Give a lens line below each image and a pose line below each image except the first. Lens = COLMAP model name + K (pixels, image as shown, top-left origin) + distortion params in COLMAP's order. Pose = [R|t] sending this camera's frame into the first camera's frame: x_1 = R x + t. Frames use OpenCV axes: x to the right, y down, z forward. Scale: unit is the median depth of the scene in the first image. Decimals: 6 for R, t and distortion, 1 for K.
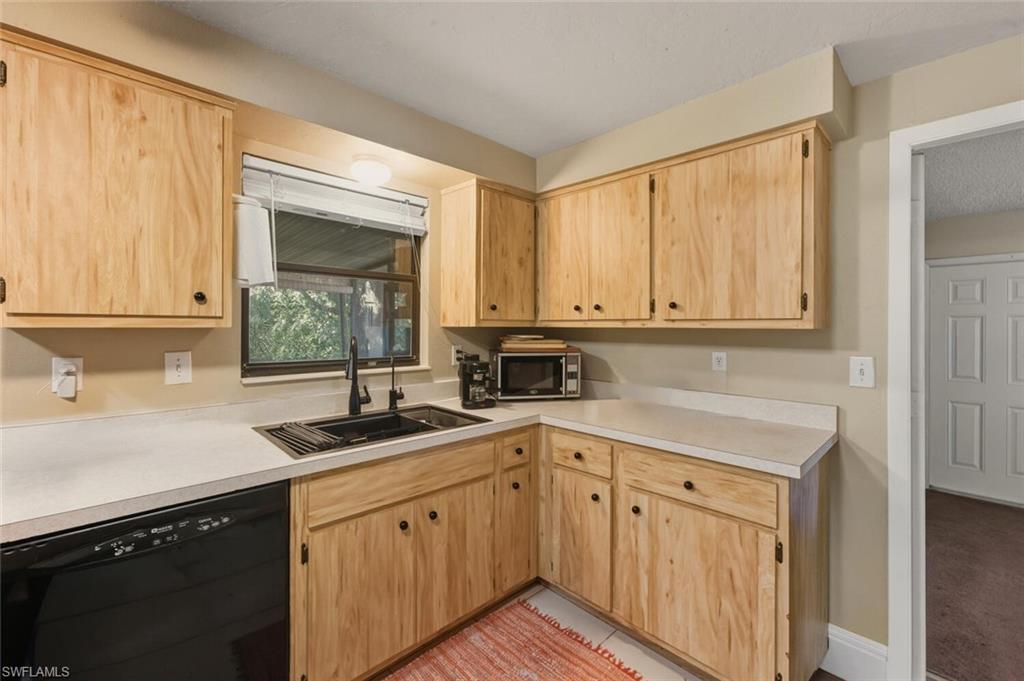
lens RADIAL K [[420.8, 0, 509.3], [0, 420.8, 332.4], [0, 0, 1]] dist [-0.006582, 0.002296]
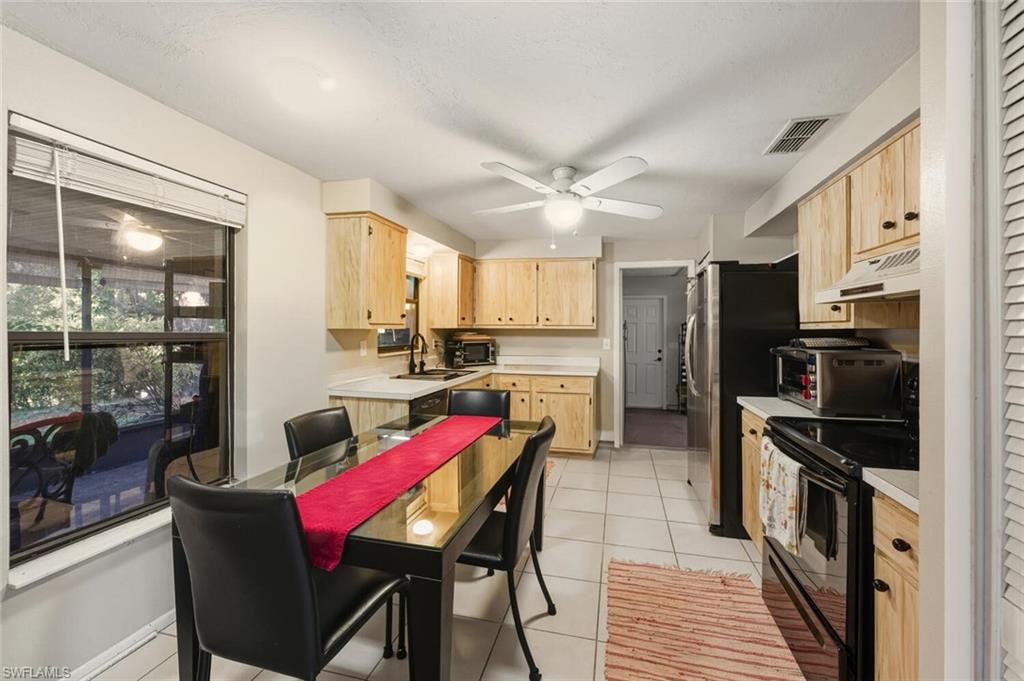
lens RADIAL K [[420.8, 0, 512.9], [0, 420.8, 333.5], [0, 0, 1]] dist [-0.006582, 0.002296]
pose [[0.852561, -0.007002, 0.522582, -1.044487], [0.003980, 0.999968, 0.006905, -0.000890], [-0.522613, -0.003807, 0.852561, -0.960914]]
